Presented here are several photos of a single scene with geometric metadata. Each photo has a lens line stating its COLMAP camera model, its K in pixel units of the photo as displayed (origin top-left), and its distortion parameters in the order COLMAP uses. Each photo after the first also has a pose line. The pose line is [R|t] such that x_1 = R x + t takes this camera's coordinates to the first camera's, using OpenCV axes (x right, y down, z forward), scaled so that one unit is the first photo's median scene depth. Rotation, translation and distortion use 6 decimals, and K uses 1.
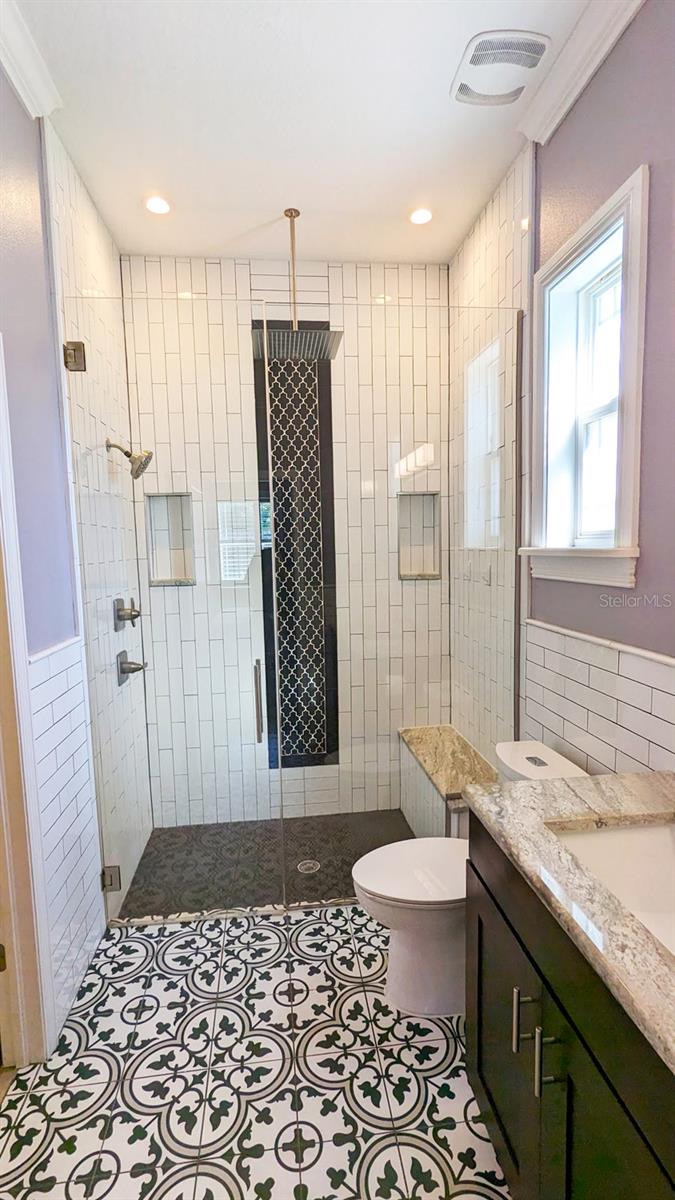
lens RADIAL K [[549.8, 0, 354.5], [0, 549.8, 601.5], [0, 0, 1]] dist [-0.000259, 0.000034]
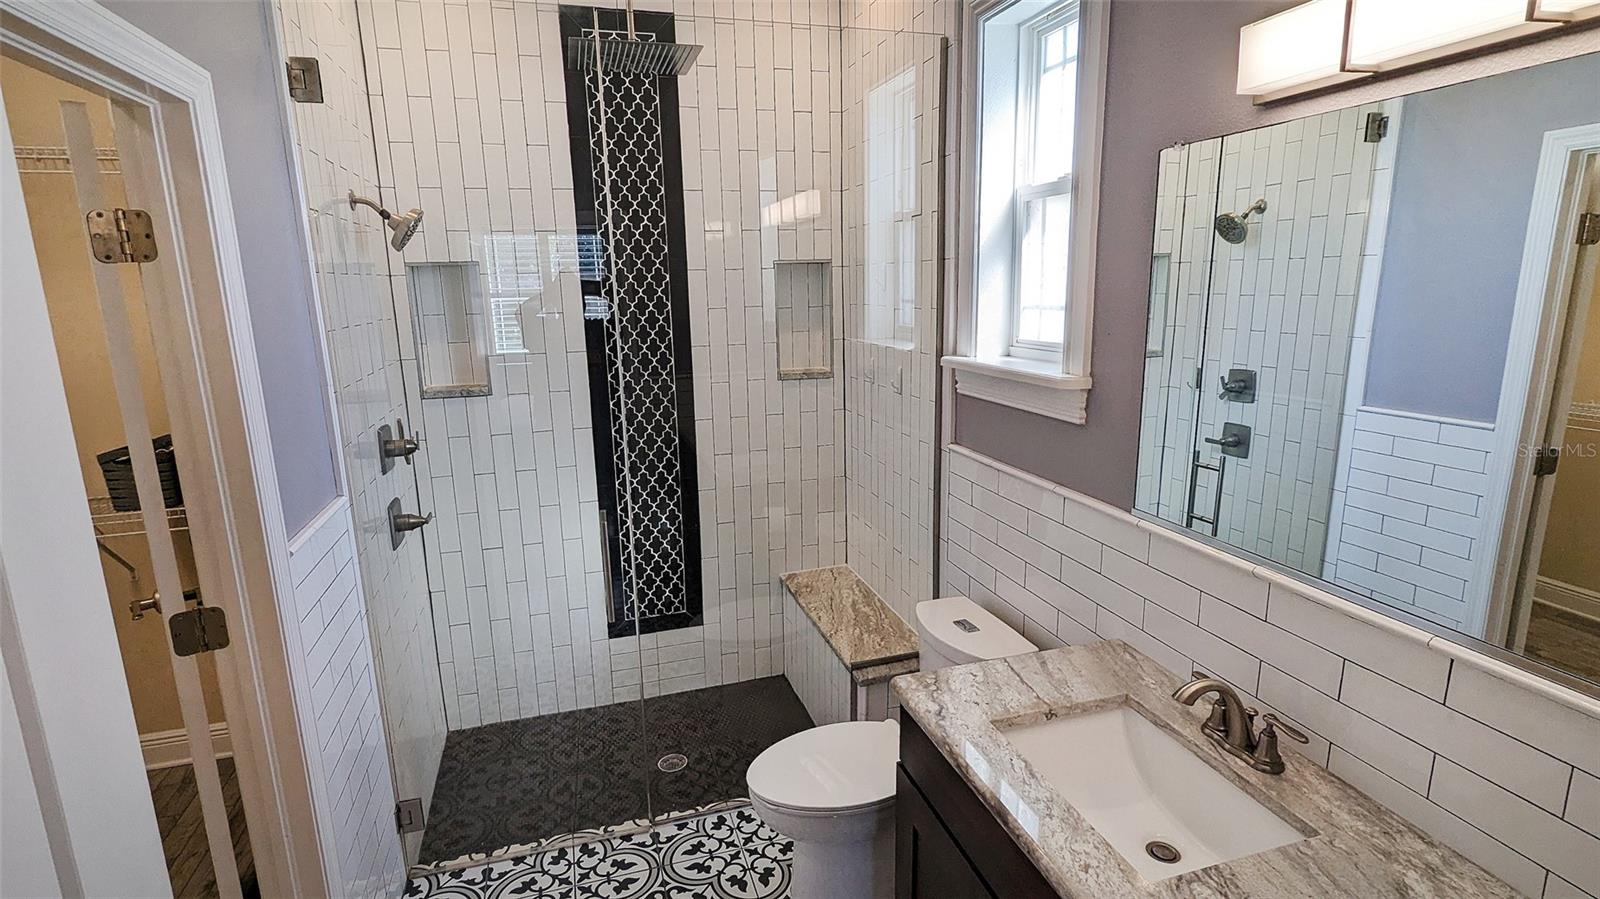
lens RADIAL K [[760.4, 0, 827.3], [0, 760.4, 446.6], [0, 0, 1]] dist [0.003521, -0.000001]
pose [[0.984081, -0.030301, 0.175120, -0.053498], [0.012422, 0.994675, 0.102308, -0.078322], [-0.177288, -0.098504, 0.979217, -0.044450]]
